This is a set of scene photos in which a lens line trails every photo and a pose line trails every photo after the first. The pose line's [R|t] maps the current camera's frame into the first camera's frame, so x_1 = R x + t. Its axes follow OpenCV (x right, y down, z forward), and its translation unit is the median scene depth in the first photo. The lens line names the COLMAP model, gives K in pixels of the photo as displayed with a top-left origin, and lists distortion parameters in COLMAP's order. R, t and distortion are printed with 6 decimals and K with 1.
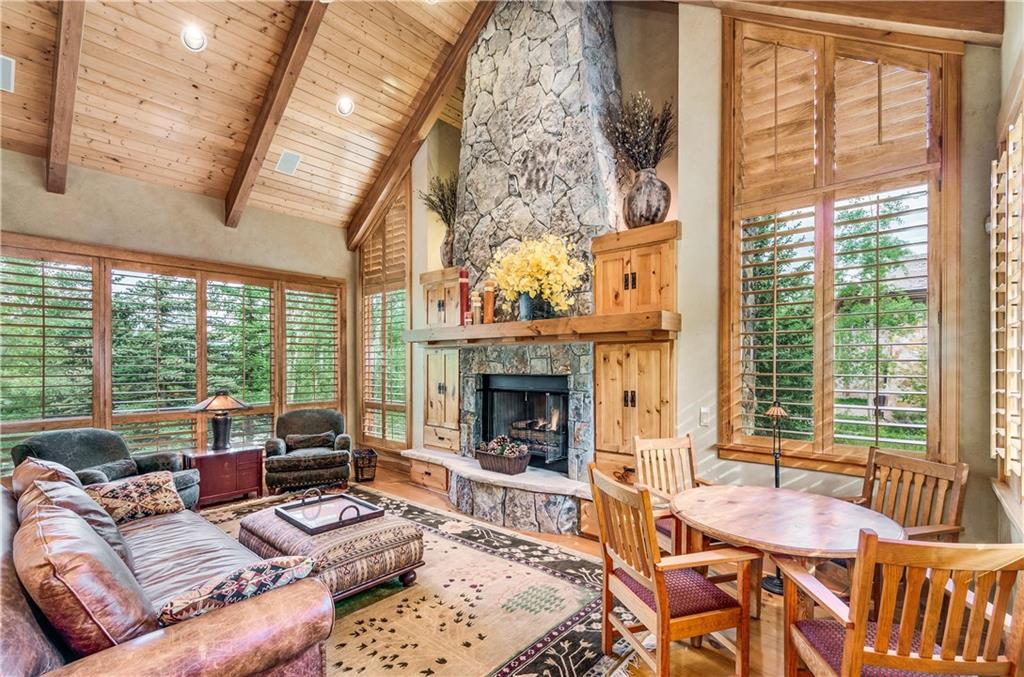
lens RADIAL K [[458.0, 0, 523.0], [0, 458.0, 366.7], [0, 0, 1]] dist [-0.000059, -0.003058]
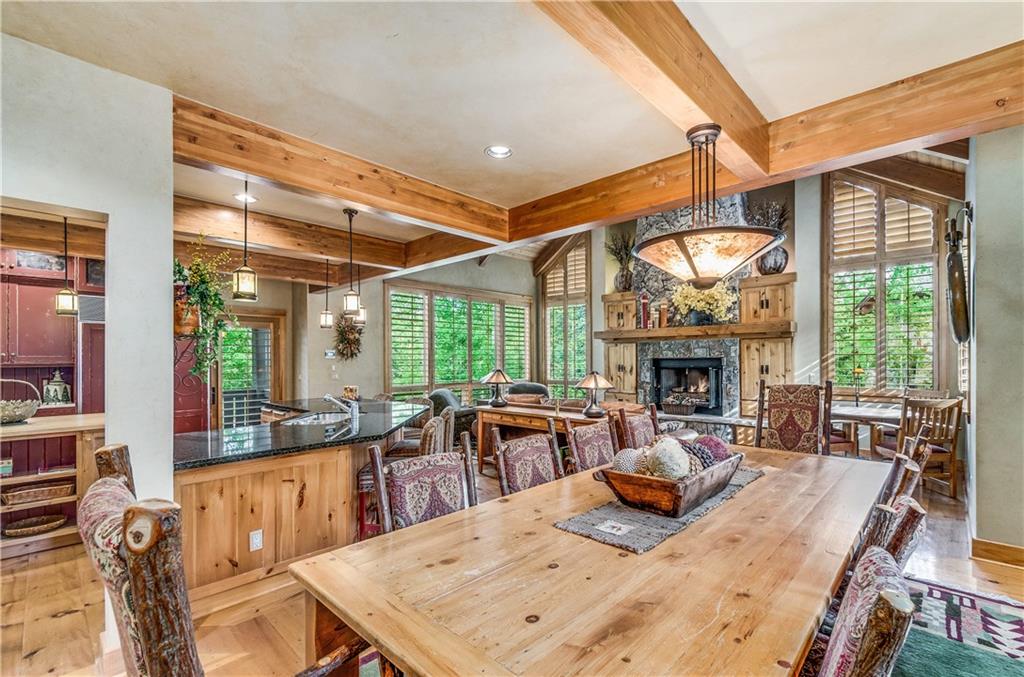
lens RADIAL K [[458.0, 0, 513.6], [0, 458.0, 361.1], [0, 0, 1]] dist [-0.000059, -0.003058]
pose [[0.998502, -0.004394, -0.054540, -0.599643], [0.004325, 0.999990, -0.001399, 0.031539], [0.054545, 0.001161, 0.998511, -0.778246]]
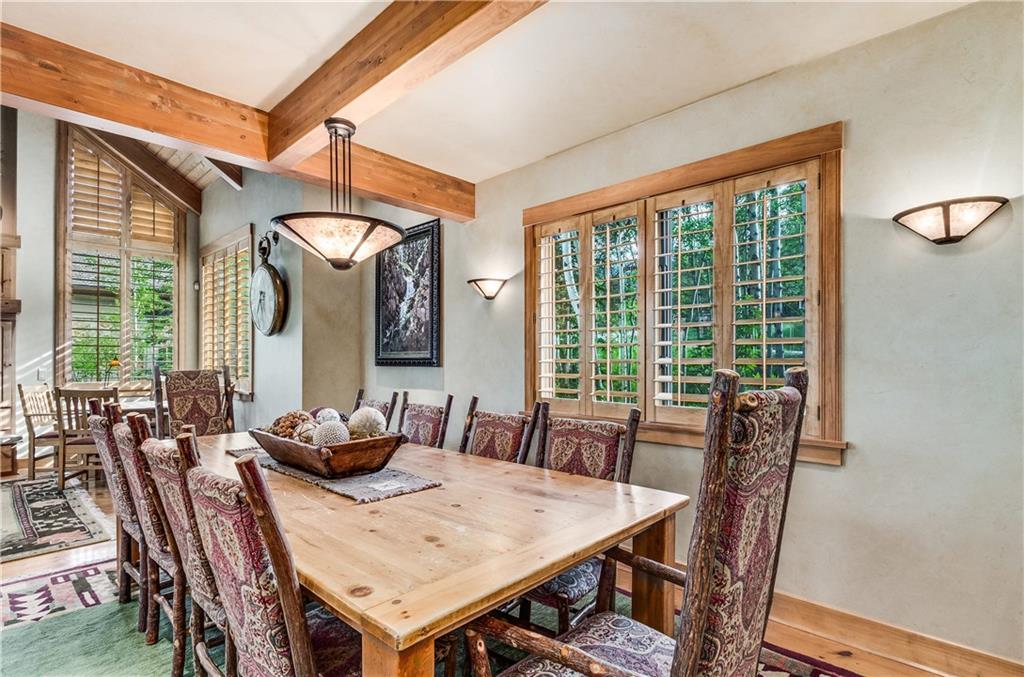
lens RADIAL K [[502.3, 0, 526.6], [0, 502.3, 361.5], [0, 0, 1]] dist [-0.000965, -0.001092]
pose [[0.013136, -0.002967, 0.999909, -1.015344], [0.006875, 0.999972, 0.002877, 0.062854], [-0.999890, 0.006837, 0.013156, -0.497487]]
